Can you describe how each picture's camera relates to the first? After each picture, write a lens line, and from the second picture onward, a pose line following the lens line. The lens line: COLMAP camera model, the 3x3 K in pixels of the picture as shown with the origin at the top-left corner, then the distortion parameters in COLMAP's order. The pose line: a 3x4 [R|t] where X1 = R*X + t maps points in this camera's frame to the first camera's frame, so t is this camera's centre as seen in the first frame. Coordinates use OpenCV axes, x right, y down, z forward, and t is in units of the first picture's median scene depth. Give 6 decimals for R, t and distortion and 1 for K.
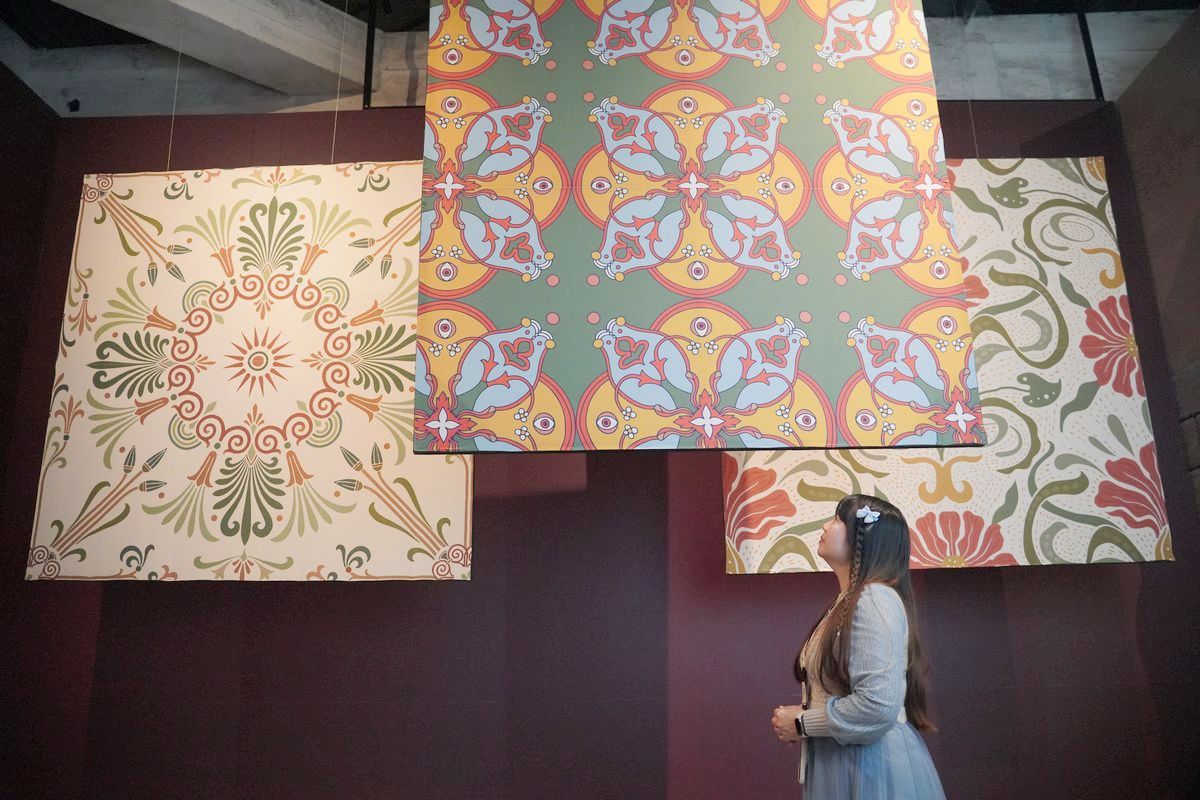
lens RADIAL K [[985.3, 0, 600.6], [0, 985.3, 405.2], [0, 0, 1]] dist [-0.070481, 0.035492]
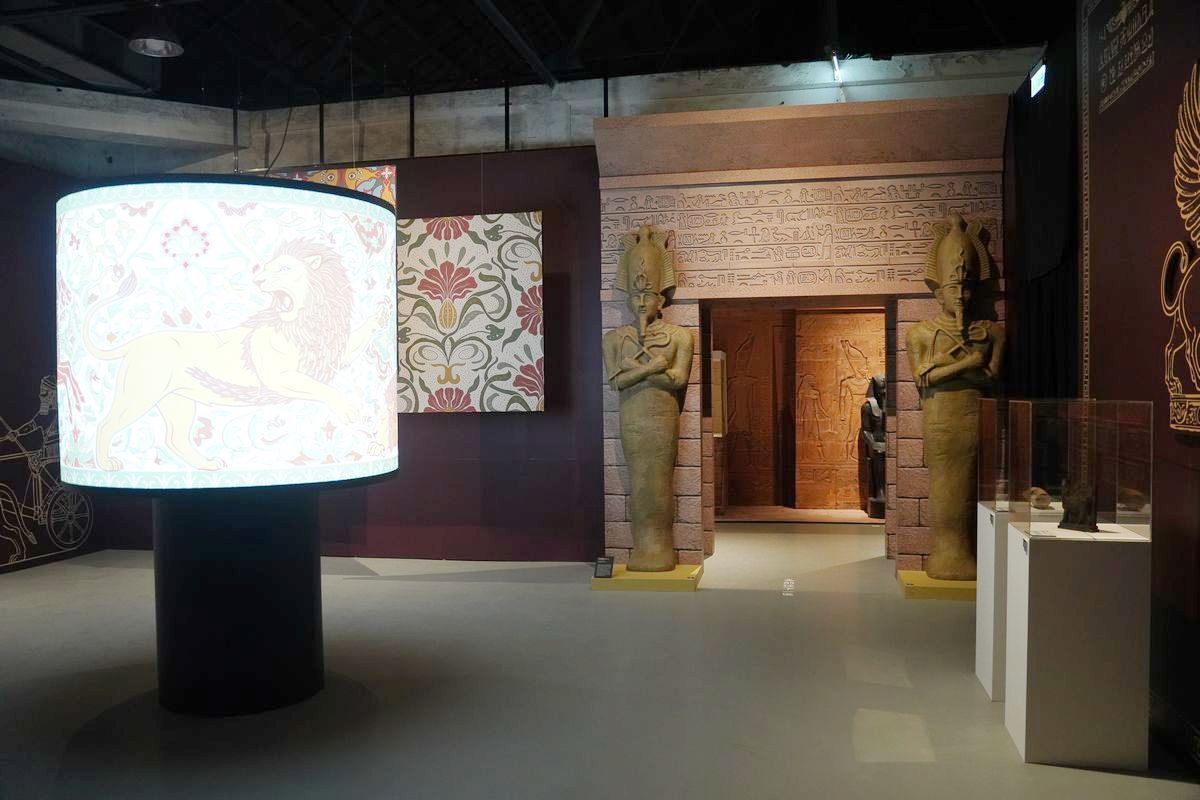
lens RADIAL K [[985.3, 0, 598.2], [0, 985.3, 397.0], [0, 0, 1]] dist [-0.070481, 0.035492]
pose [[0.979482, 0.012491, -0.201145, 1.121055], [0.045385, 0.958768, 0.280543, -0.485045], [0.196355, -0.283915, 0.938529, -1.070842]]
